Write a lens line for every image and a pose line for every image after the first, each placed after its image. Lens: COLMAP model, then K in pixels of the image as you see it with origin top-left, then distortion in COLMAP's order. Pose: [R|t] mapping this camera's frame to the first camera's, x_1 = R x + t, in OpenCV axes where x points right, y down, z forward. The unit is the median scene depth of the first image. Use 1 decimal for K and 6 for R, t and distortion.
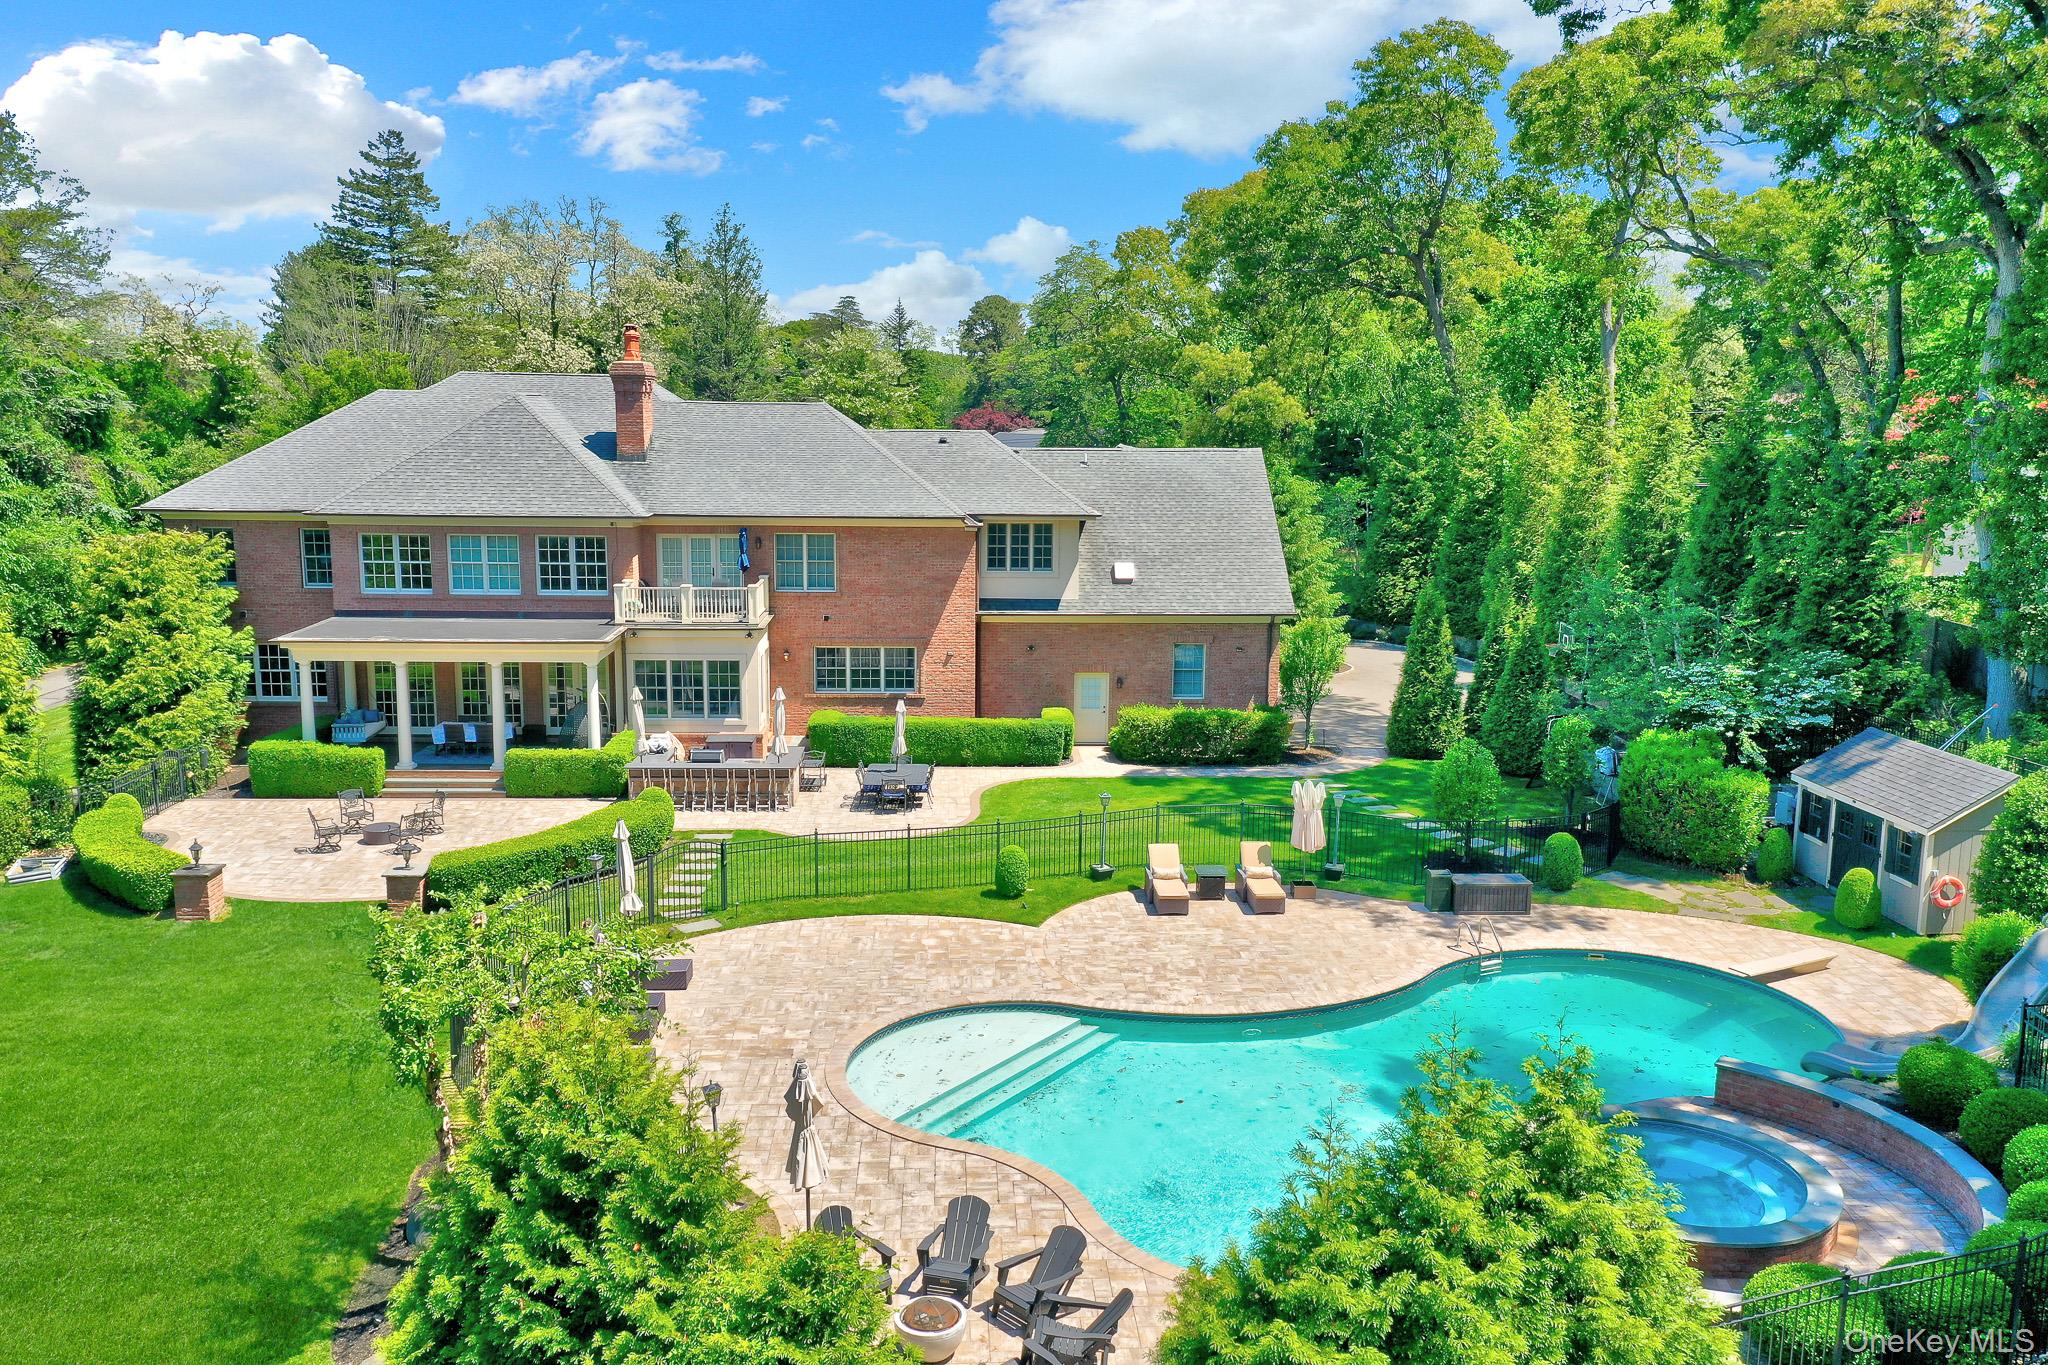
lens RADIAL K [[1636.2, 0, 1024.1], [0, 1636.2, 682.2], [0, 0, 1]] dist [0.009173, 0.006384]
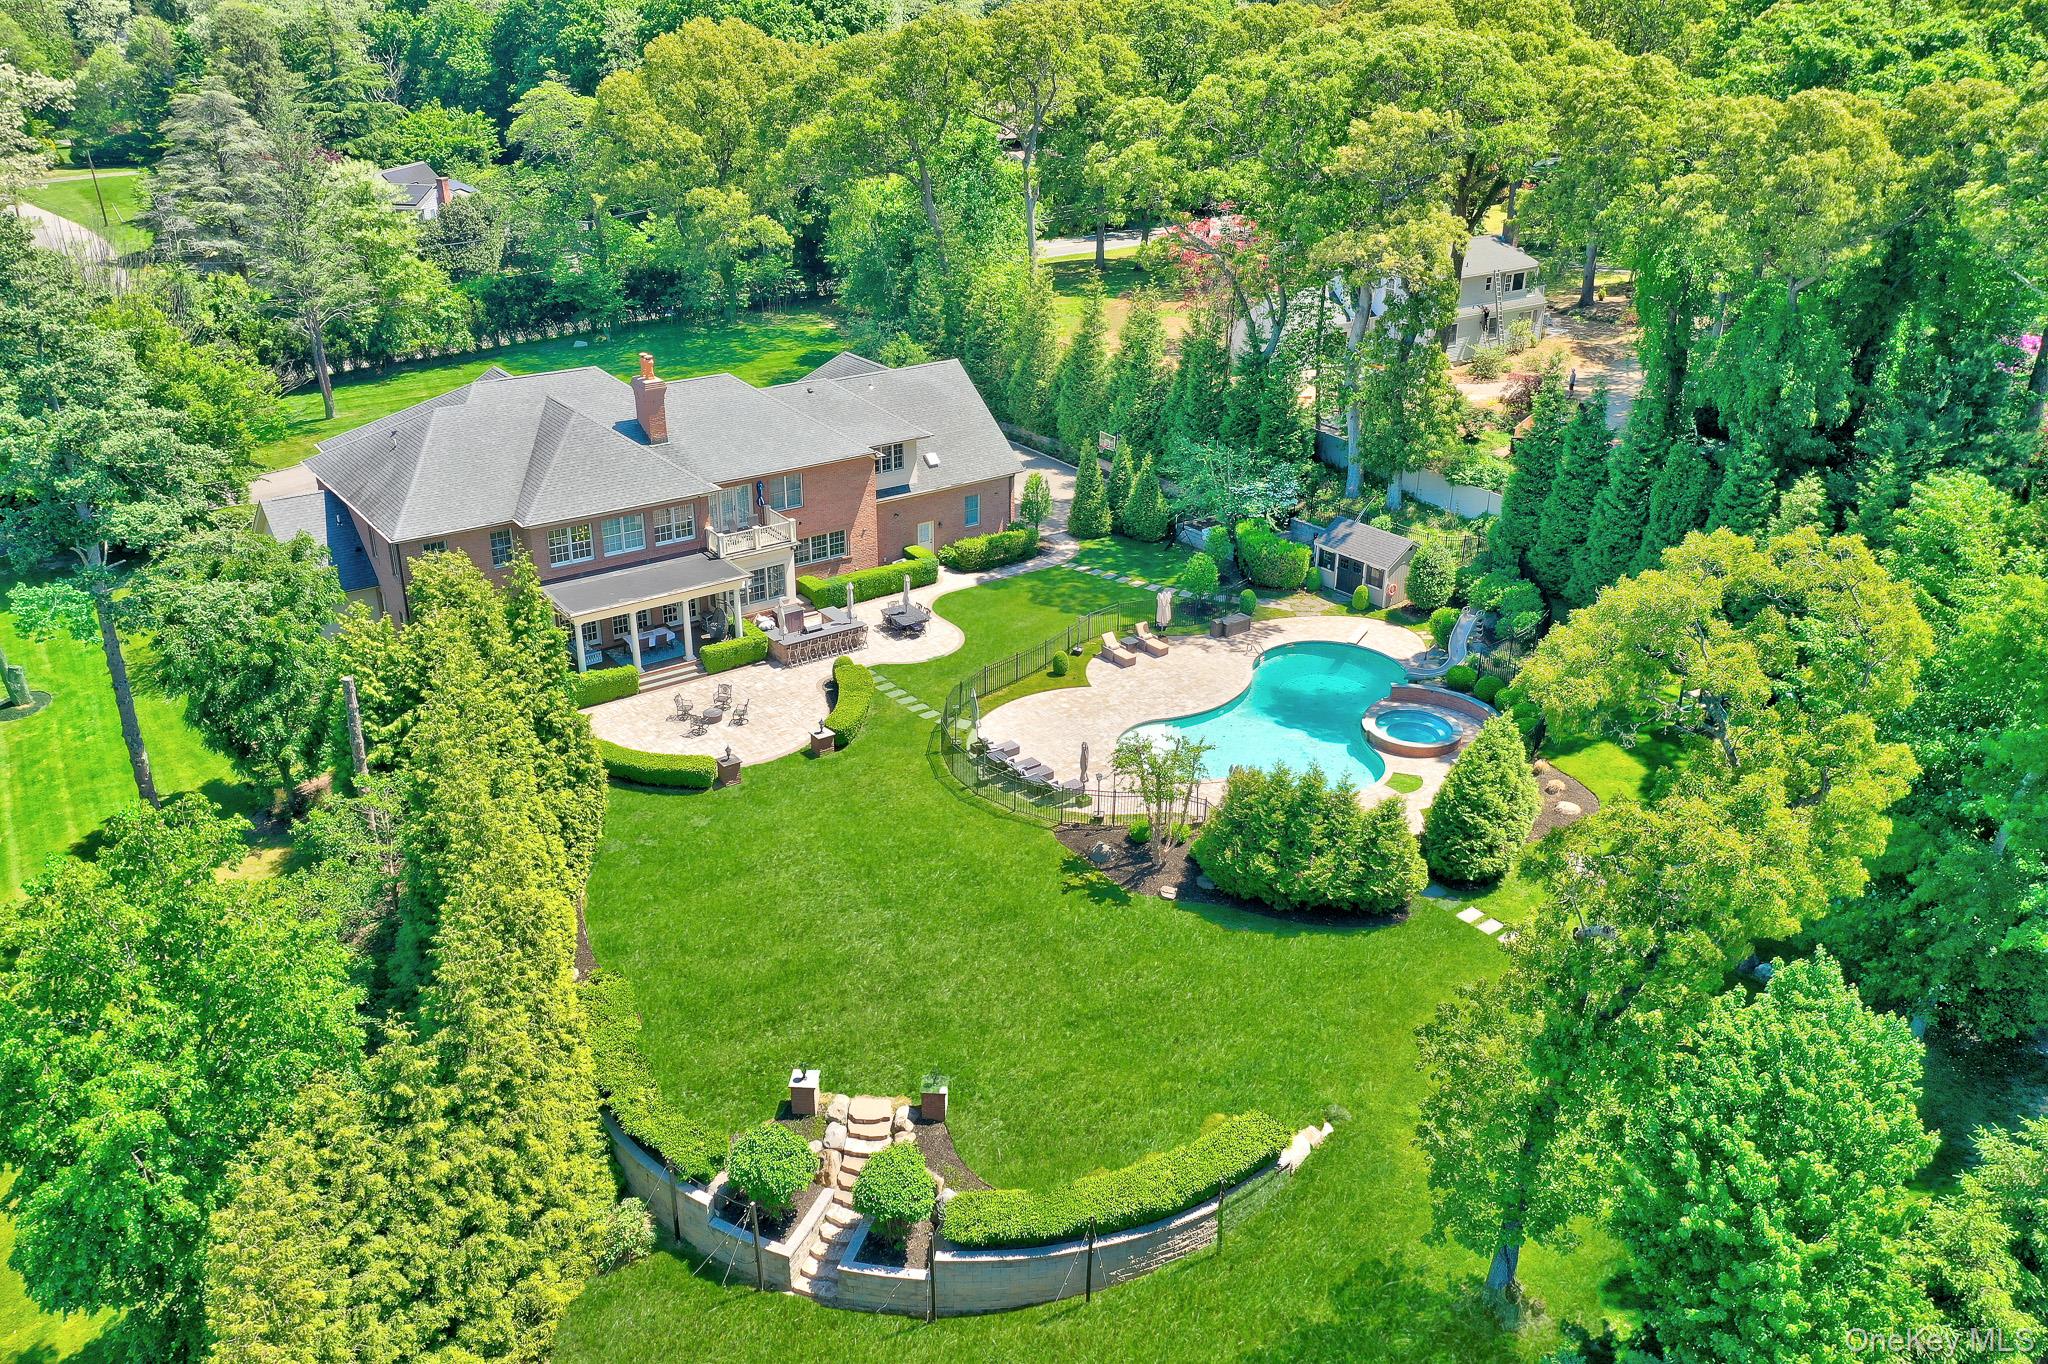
lens RADIAL K [[1636.2, 0, 1026.0], [0, 1636.2, 682.3], [0, 0, 1]] dist [0.009173, 0.006384]
pose [[0.824936, -0.233897, 0.514561, -0.834610], [0.088550, 0.952601, 0.291050, -0.352217], [-0.558247, -0.194533, 0.806546, -0.505481]]
